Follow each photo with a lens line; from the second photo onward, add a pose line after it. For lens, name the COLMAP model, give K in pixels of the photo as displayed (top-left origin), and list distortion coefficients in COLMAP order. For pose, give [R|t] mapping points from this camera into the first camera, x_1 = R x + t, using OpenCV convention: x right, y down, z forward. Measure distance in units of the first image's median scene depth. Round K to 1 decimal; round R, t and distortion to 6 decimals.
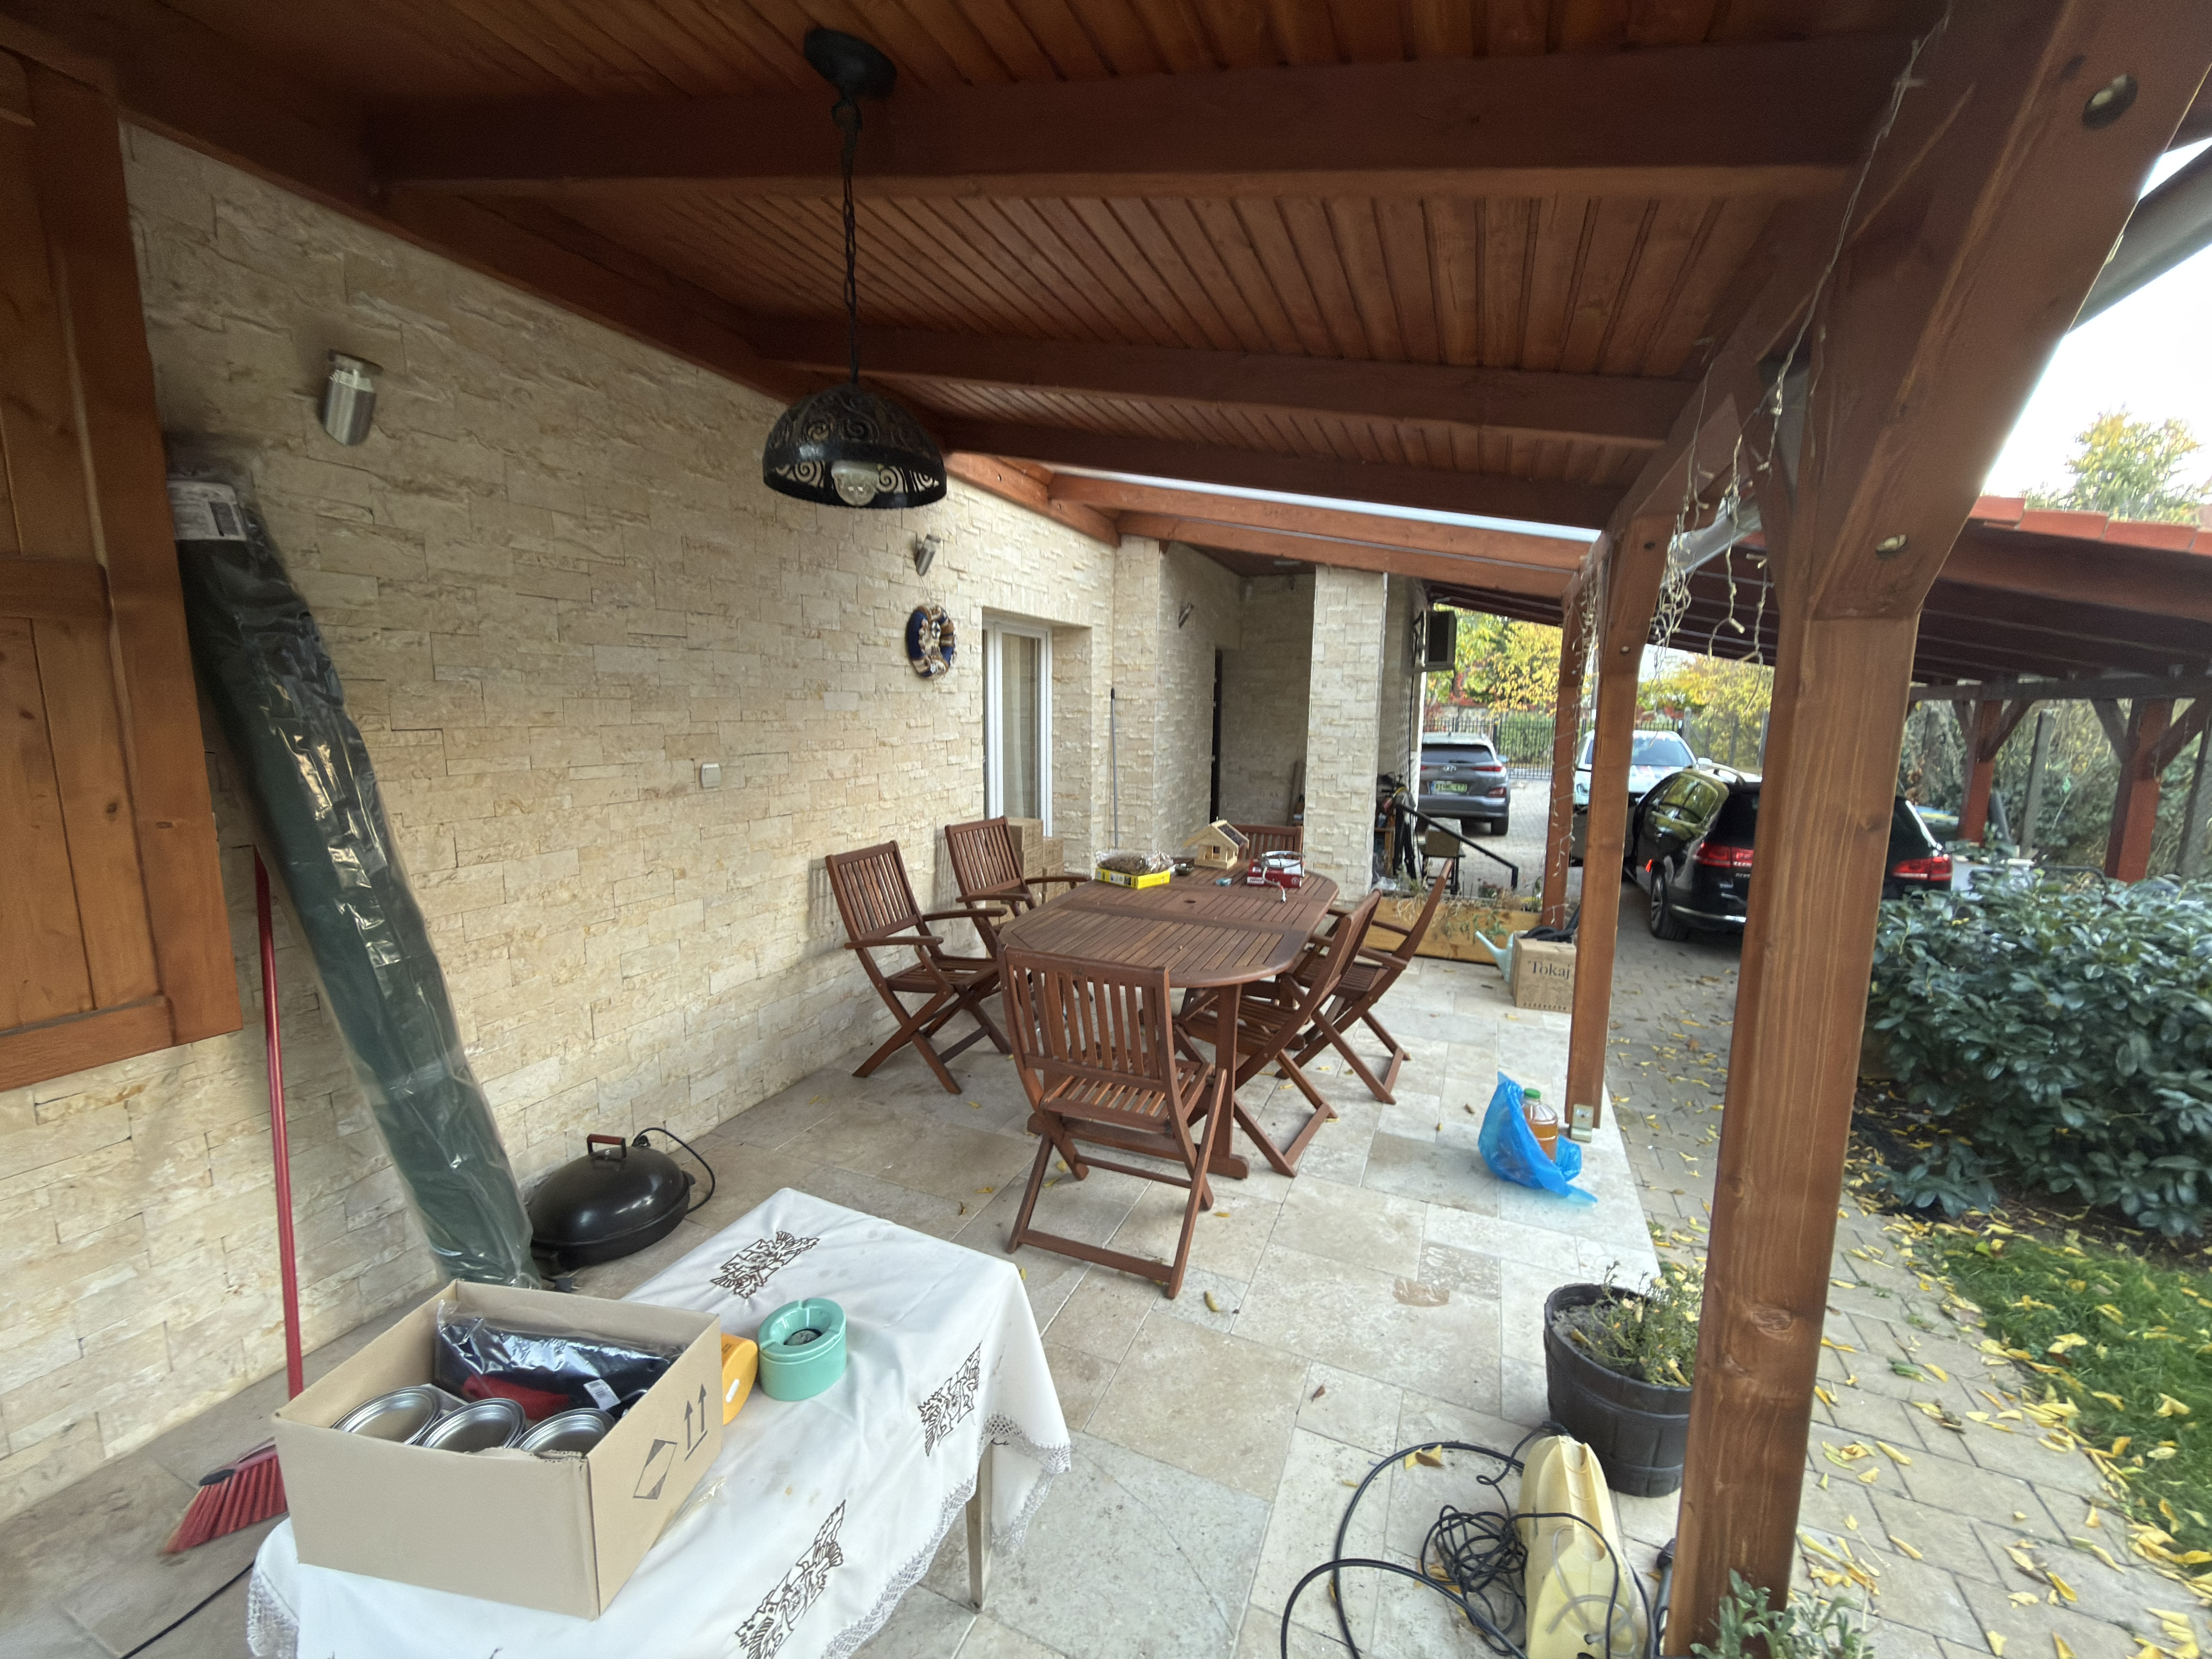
lens RADIAL K [[880.8, 0, 1109.0], [0, 880.8, 829.8], [0, 0, 1]] dist [-0.000777, 0.000125]
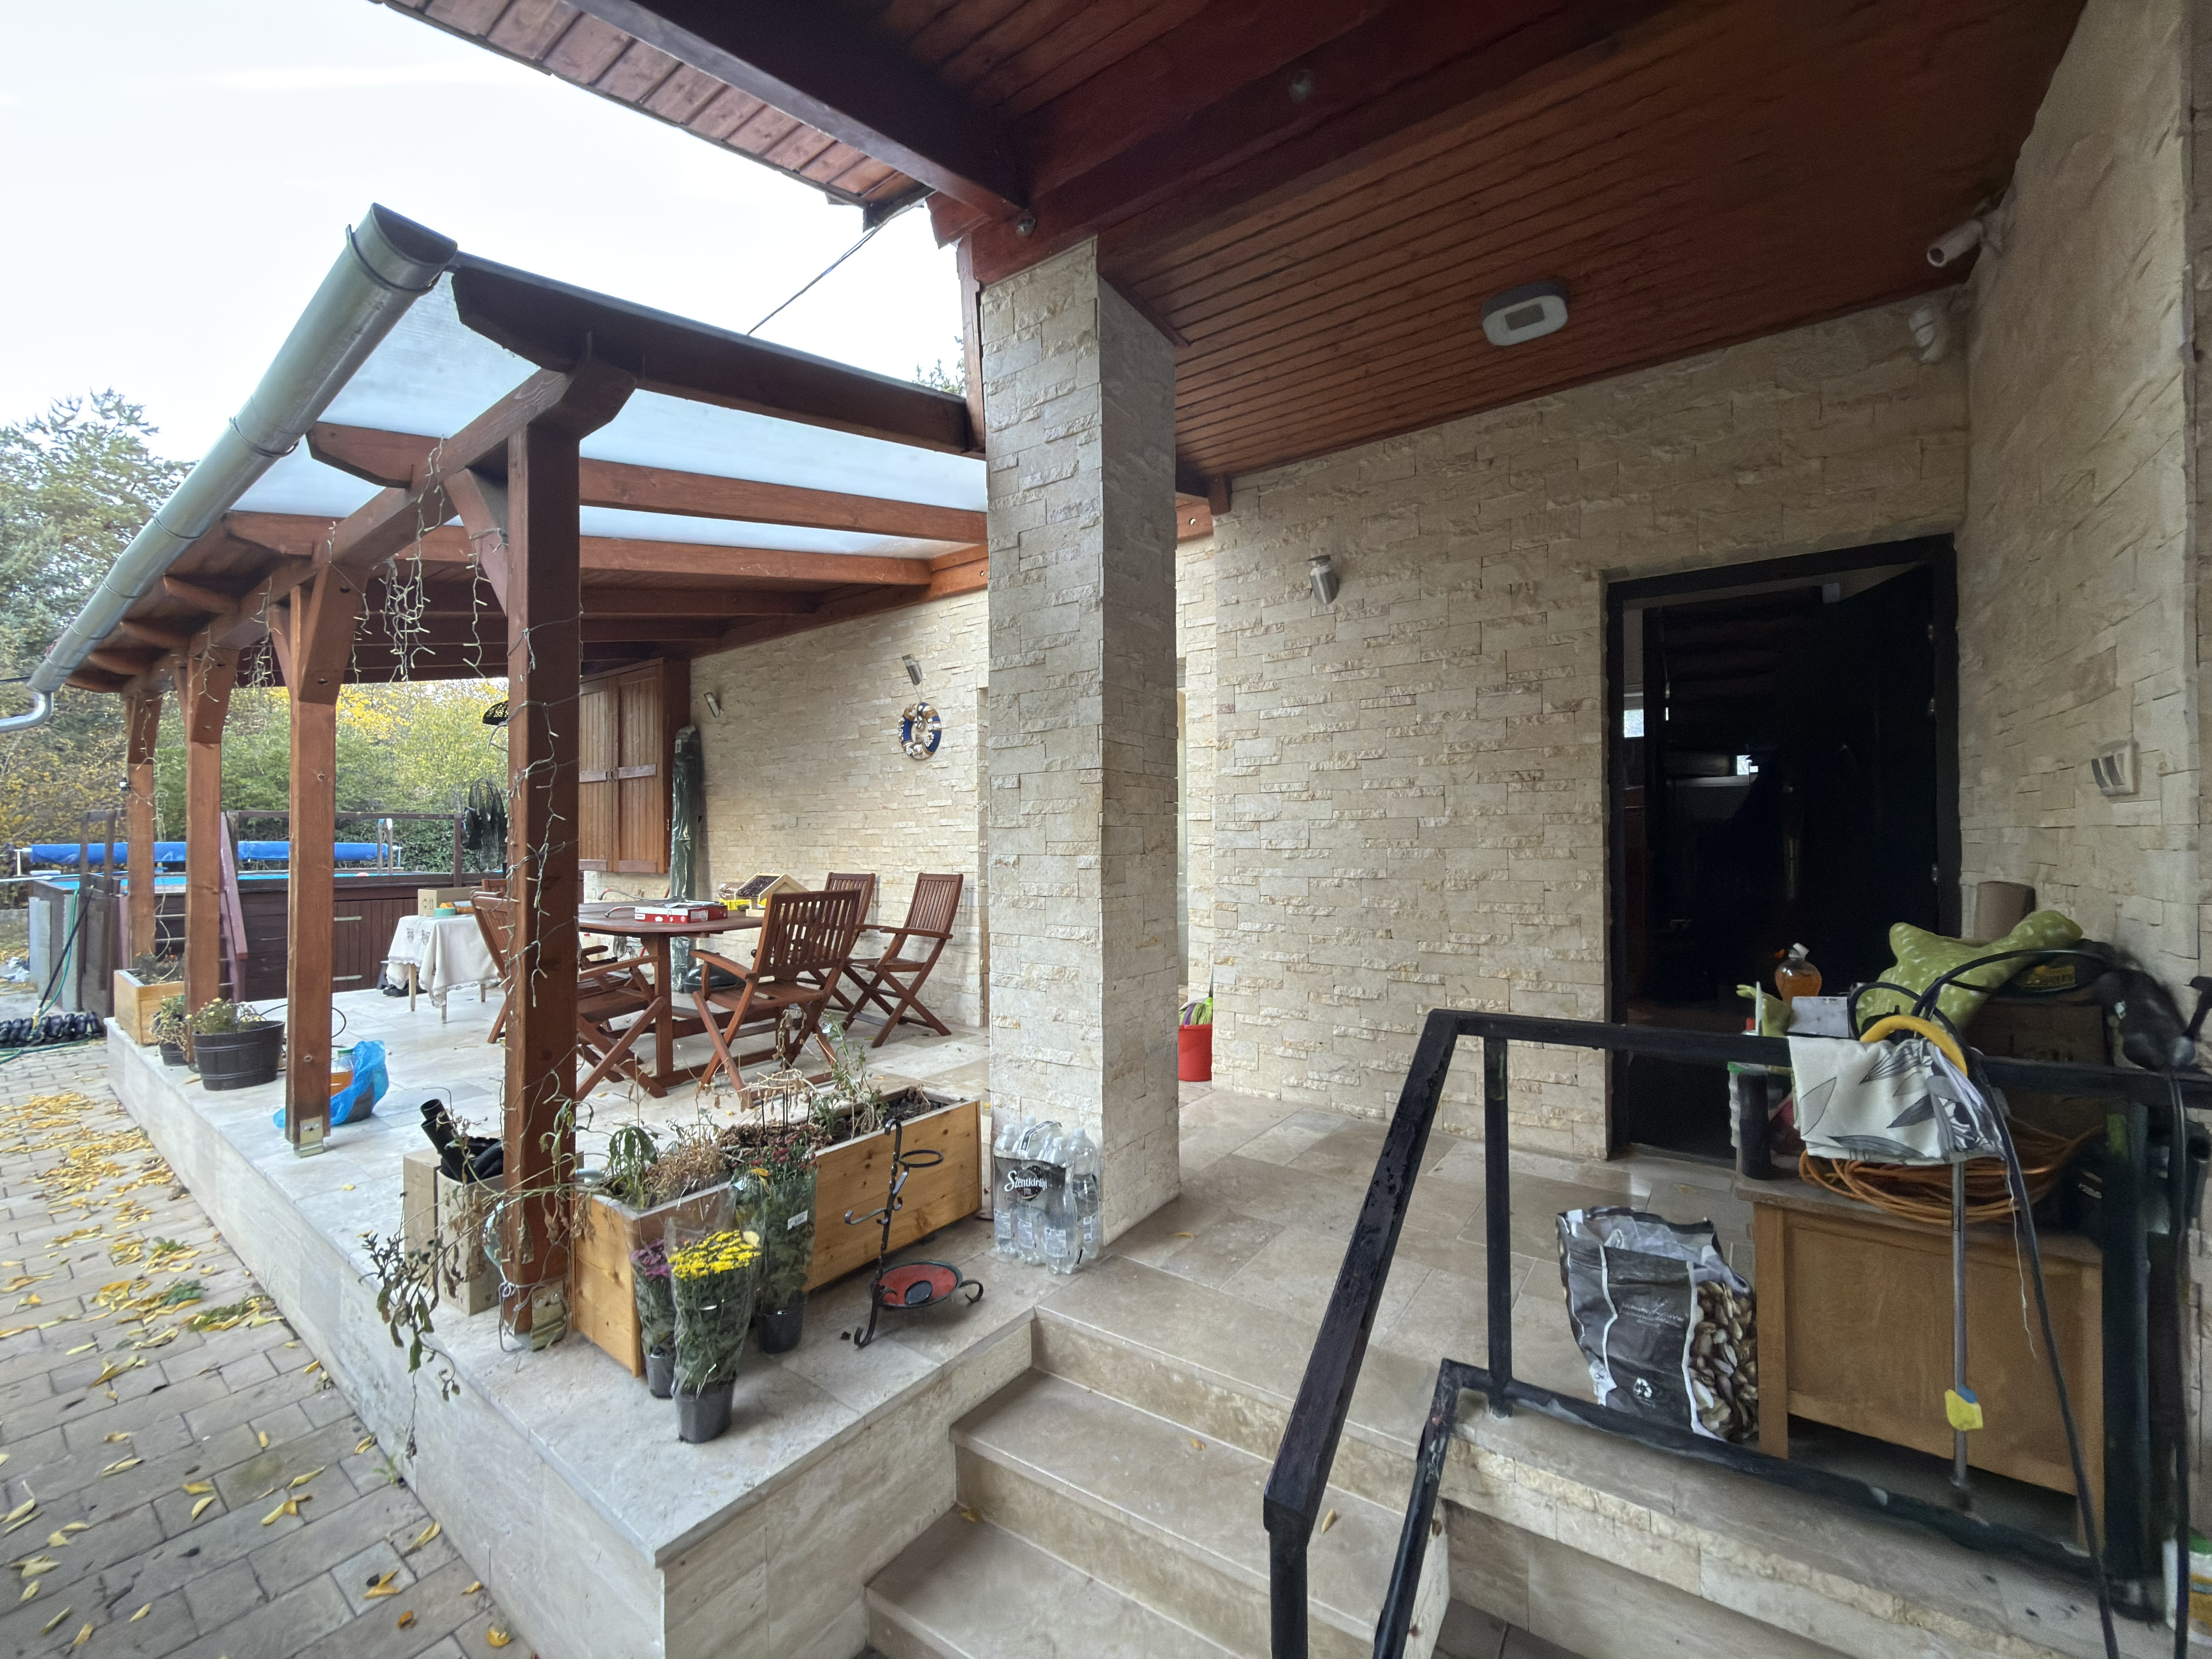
lens RADIAL K [[880.8, 0, 1105.8], [0, 880.8, 825.8], [0, 0, 1]] dist [-0.000777, 0.000125]
pose [[-0.228123, -0.017410, -0.973477, 1.356231], [-0.132664, 0.991071, 0.013364, -0.171027], [0.964552, 0.132194, -0.228396, 2.117286]]
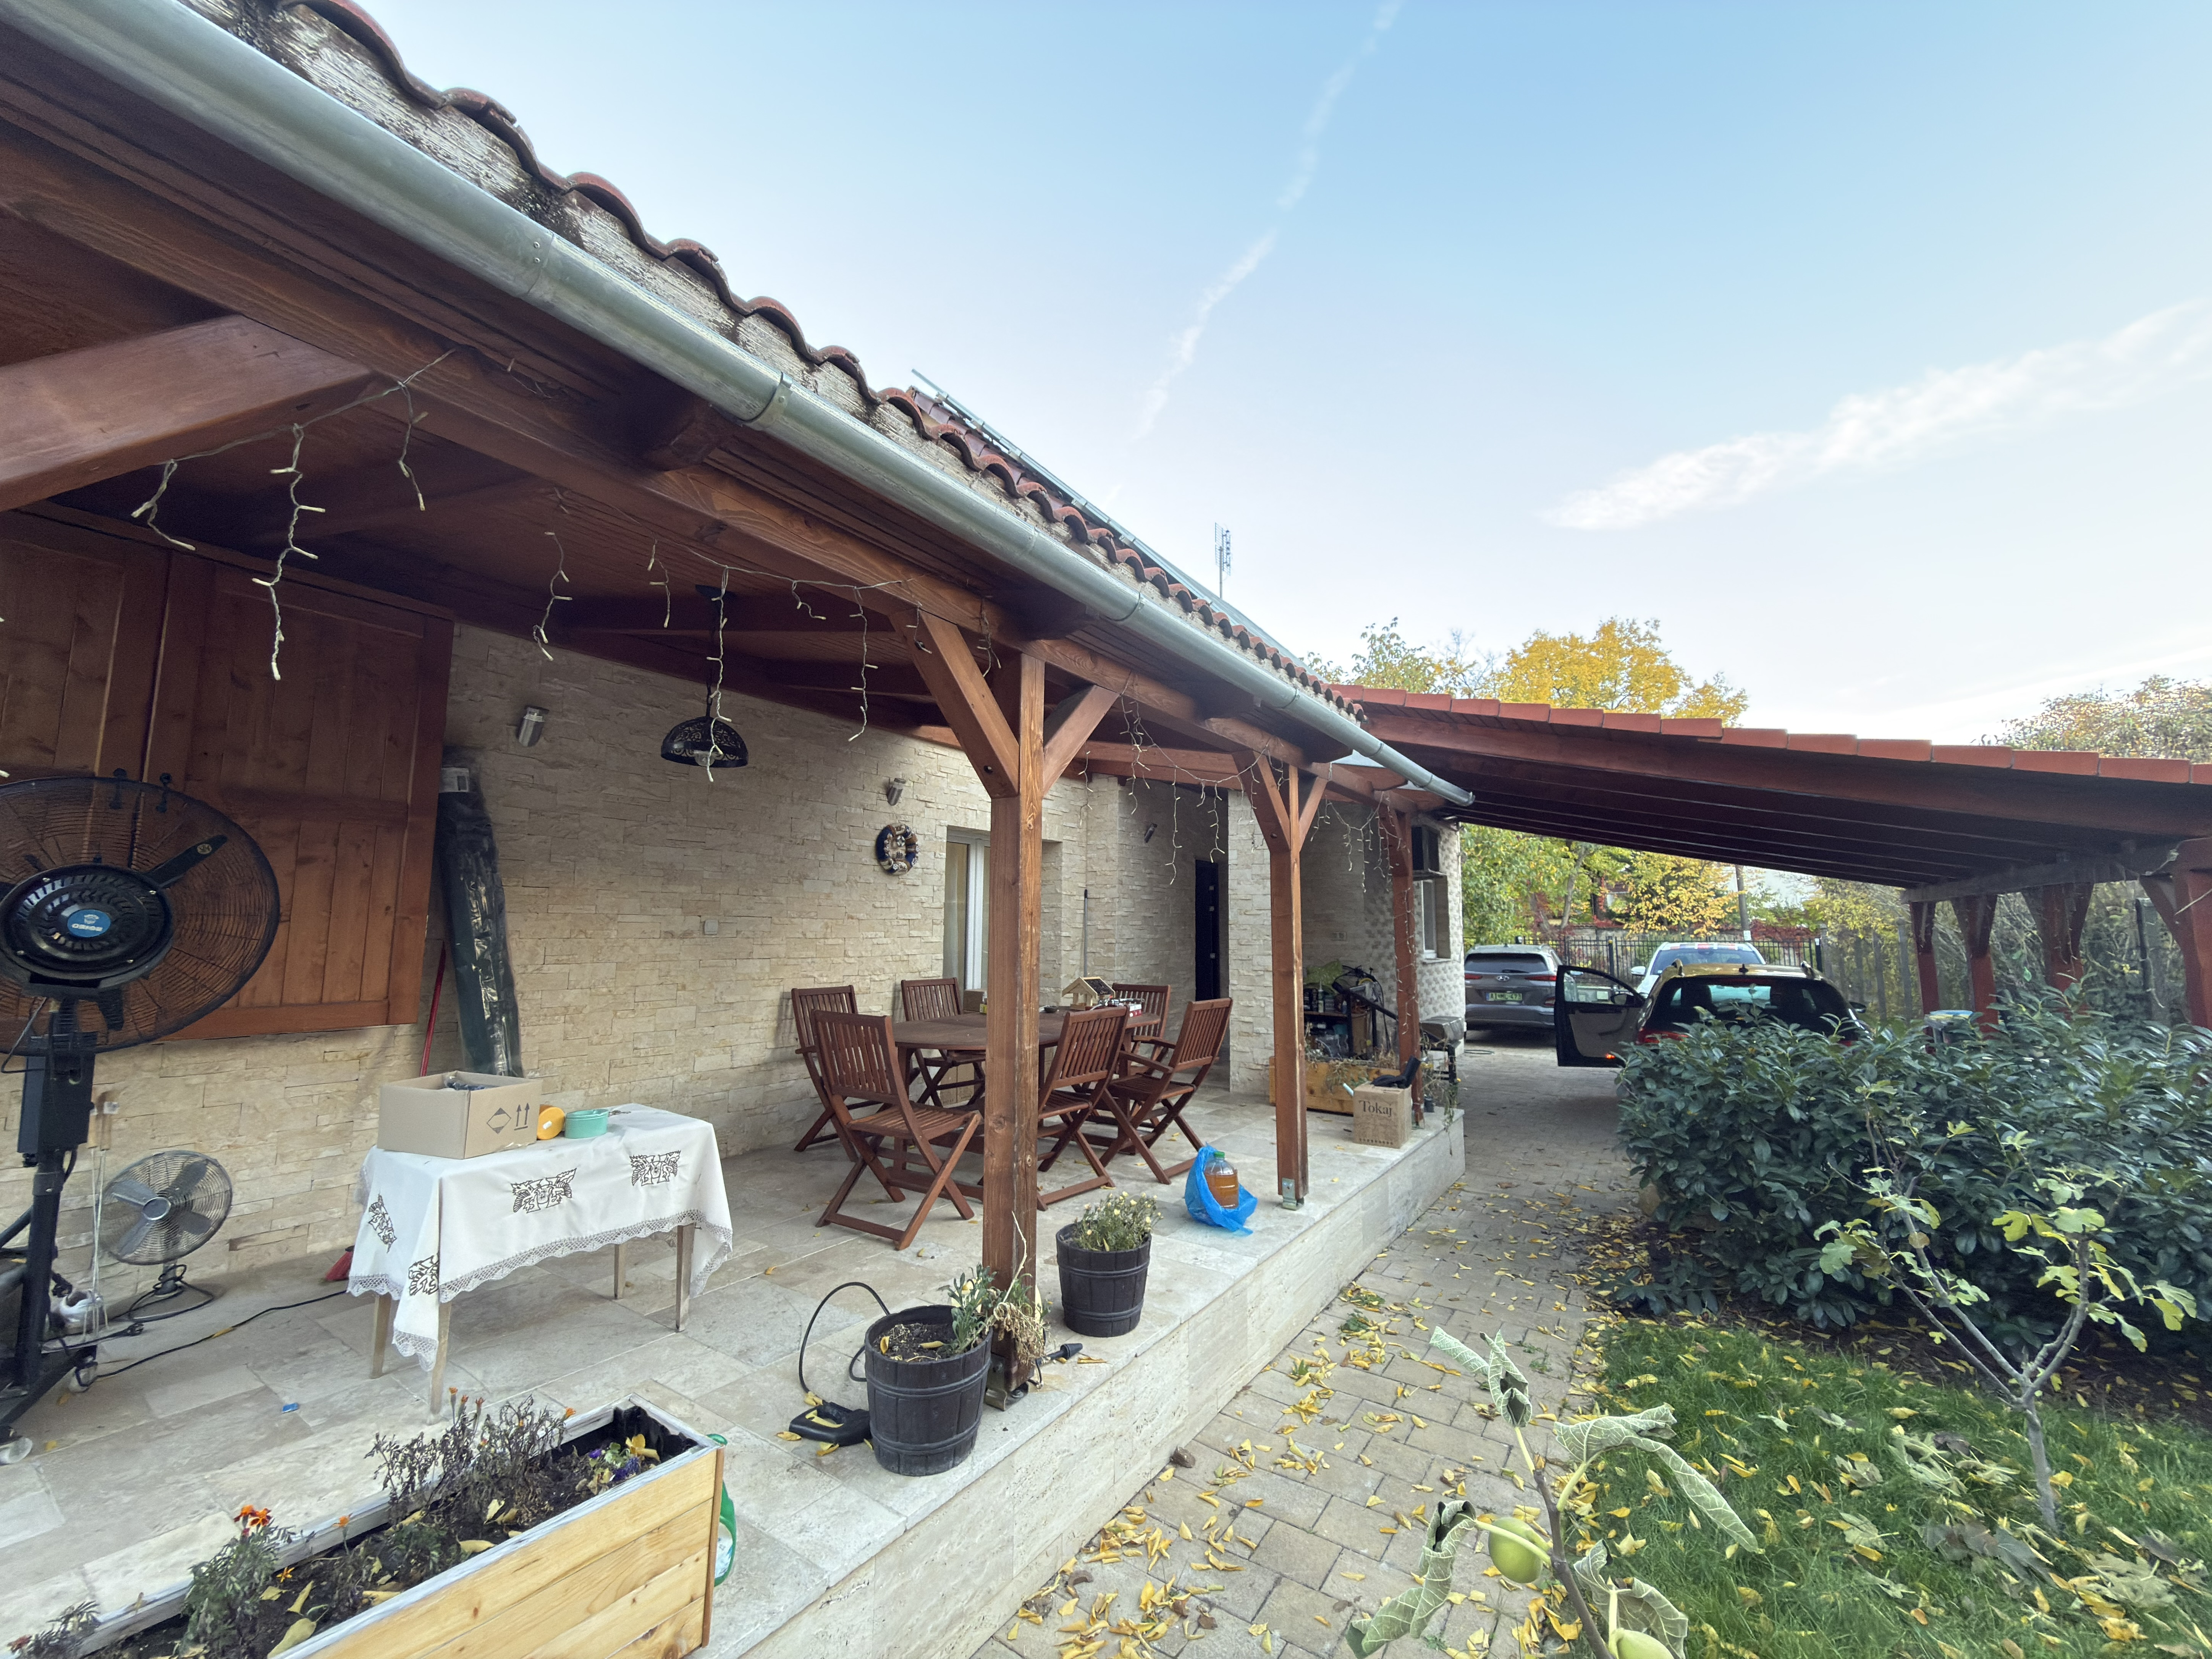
lens RADIAL K [[880.8, 0, 1110.1], [0, 880.8, 830.3], [0, 0, 1]] dist [-0.000777, 0.000125]
pose [[0.983736, -0.024200, -0.177981, 0.527660], [-0.022405, 0.966612, -0.255265, 0.154300], [0.178216, 0.255101, 0.950349, -0.415980]]
